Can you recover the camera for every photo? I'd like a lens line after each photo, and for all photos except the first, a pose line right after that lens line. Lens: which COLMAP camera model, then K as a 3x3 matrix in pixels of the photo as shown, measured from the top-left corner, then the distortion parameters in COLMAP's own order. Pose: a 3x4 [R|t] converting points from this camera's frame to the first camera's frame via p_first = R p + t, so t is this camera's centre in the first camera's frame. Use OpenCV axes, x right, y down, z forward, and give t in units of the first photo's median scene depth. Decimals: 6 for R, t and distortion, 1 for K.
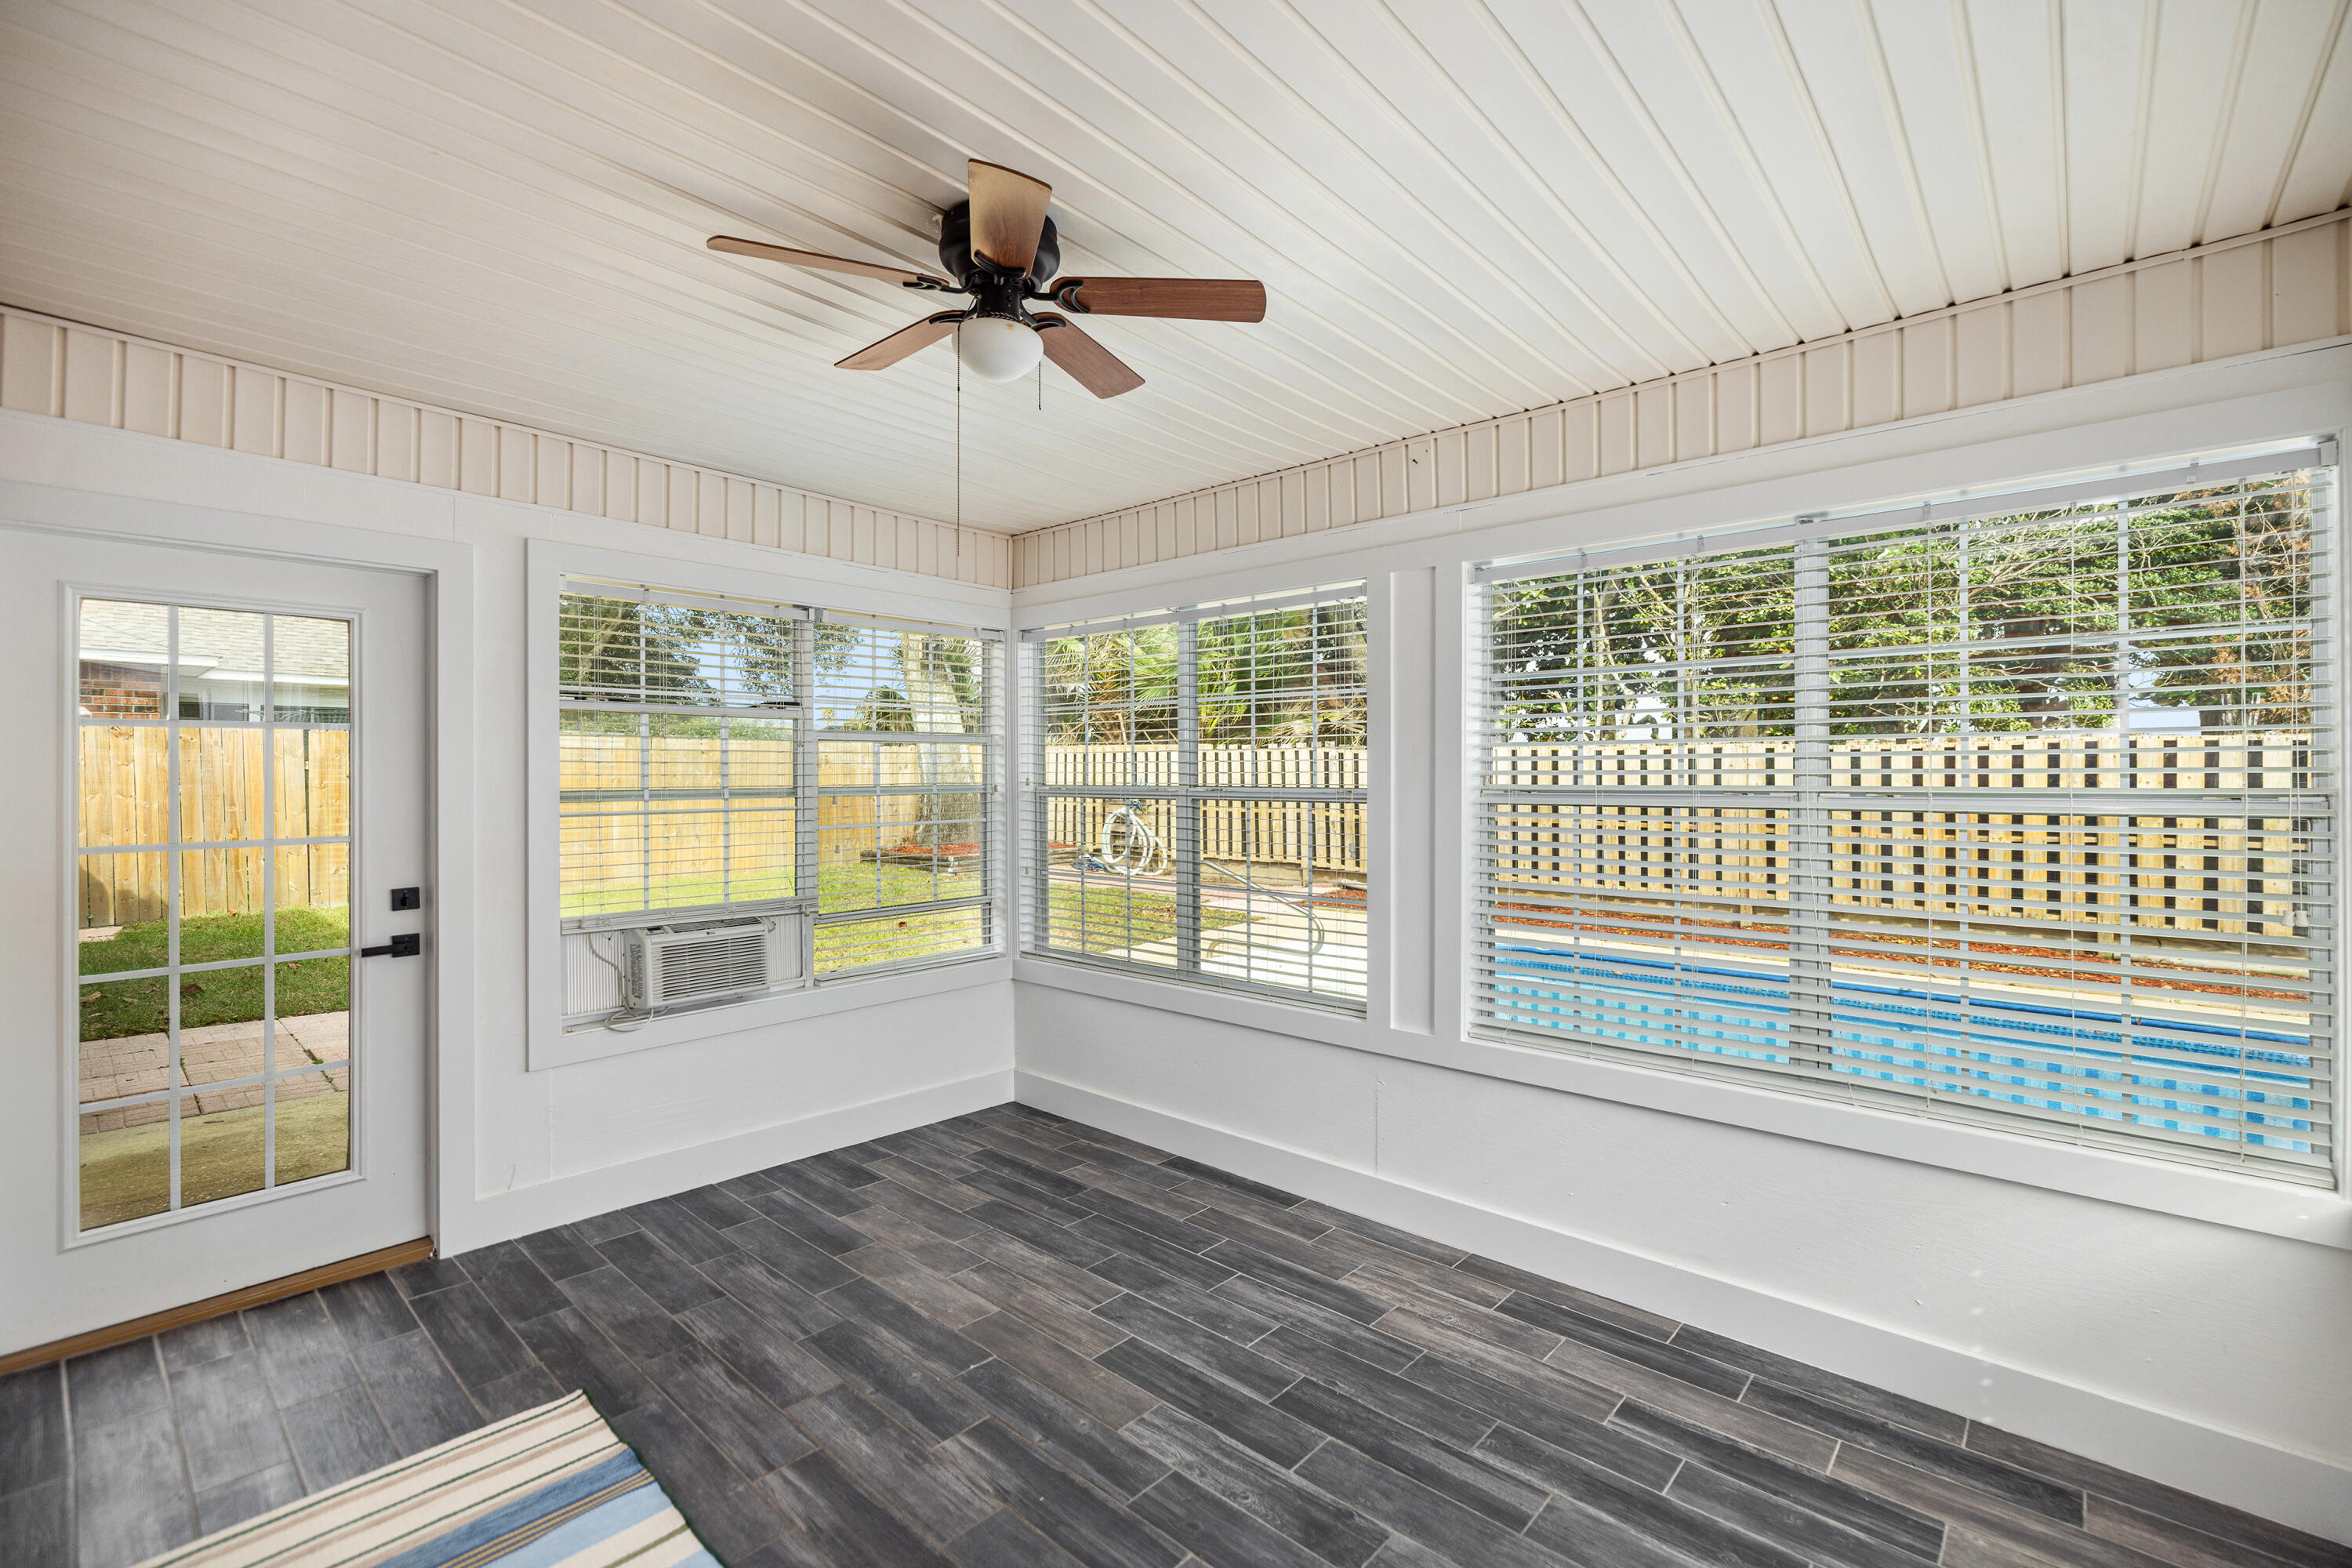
lens RADIAL K [[1005.7, 0, 1177.7], [0, 1005.7, 771.5], [0, 0, 1]] dist [-0.000911, 0.000344]
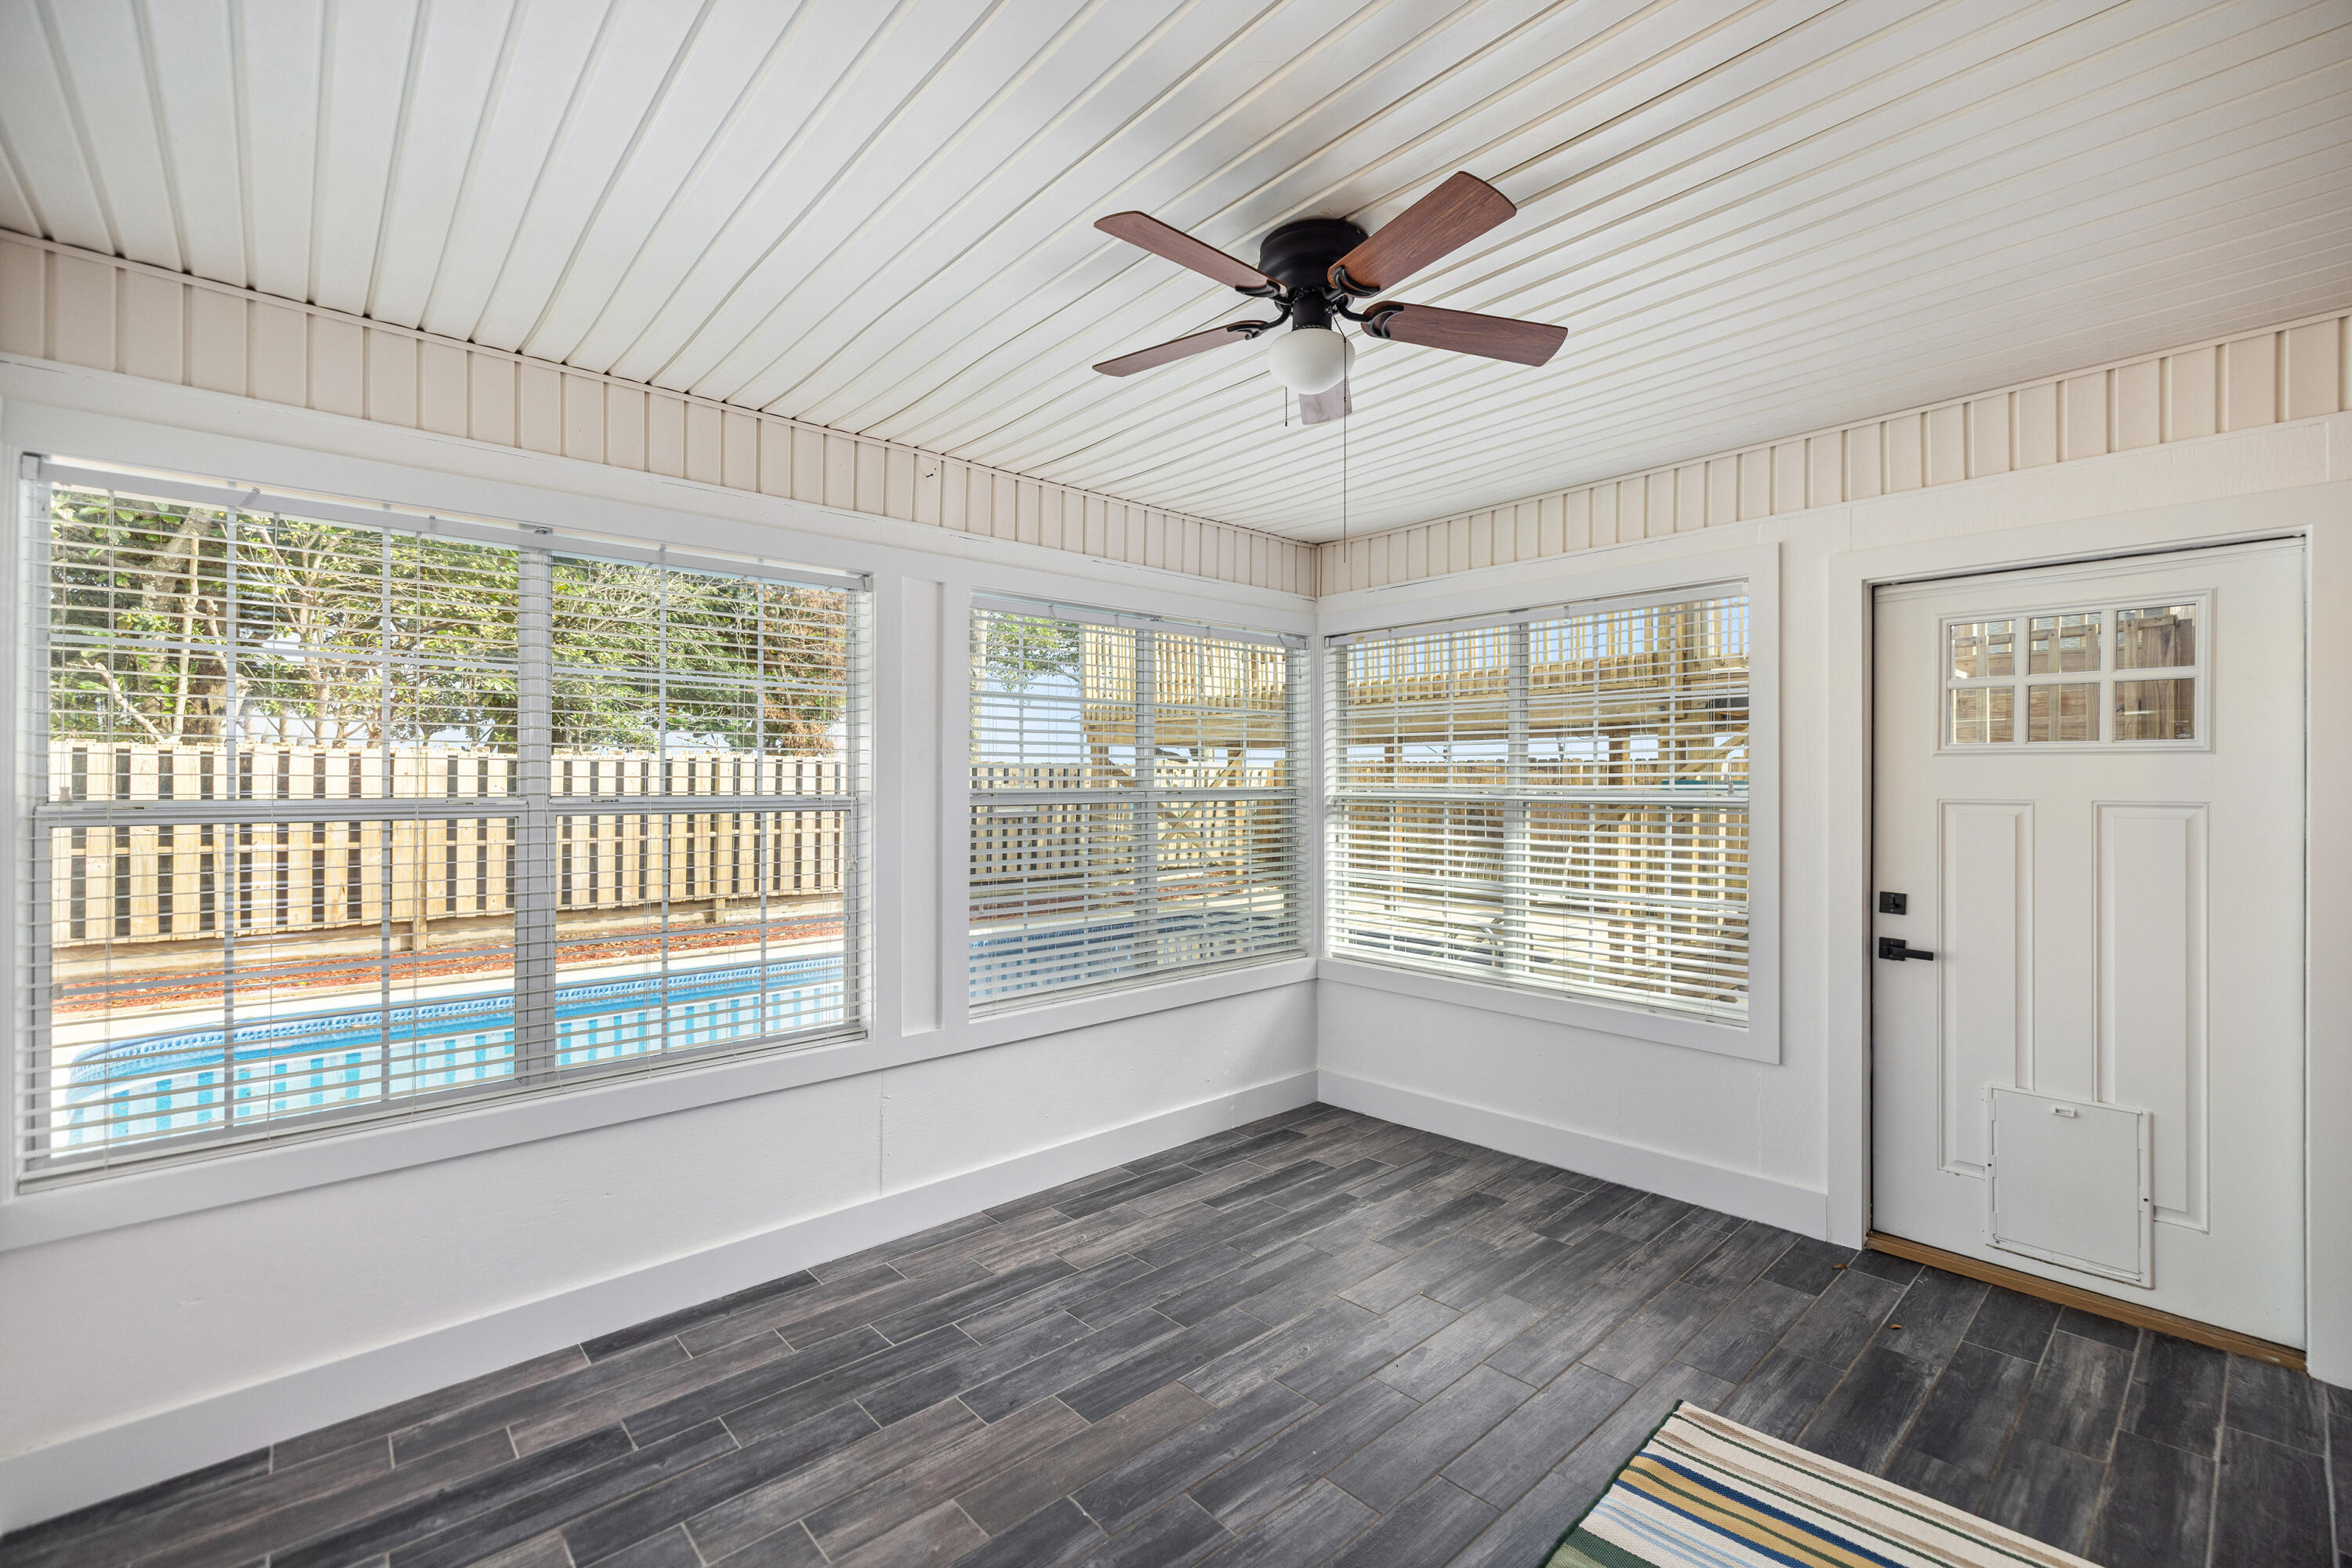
lens RADIAL K [[1005.7, 0, 1177.9], [0, 1005.7, 784.2], [0, 0, 1]] dist [-0.000911, 0.000344]
pose [[0.109280, -0.001358, 0.994010, -0.870938], [-0.004275, 0.999989, 0.001836, 0.005145], [-0.994002, -0.004450, 0.109273, 0.735896]]
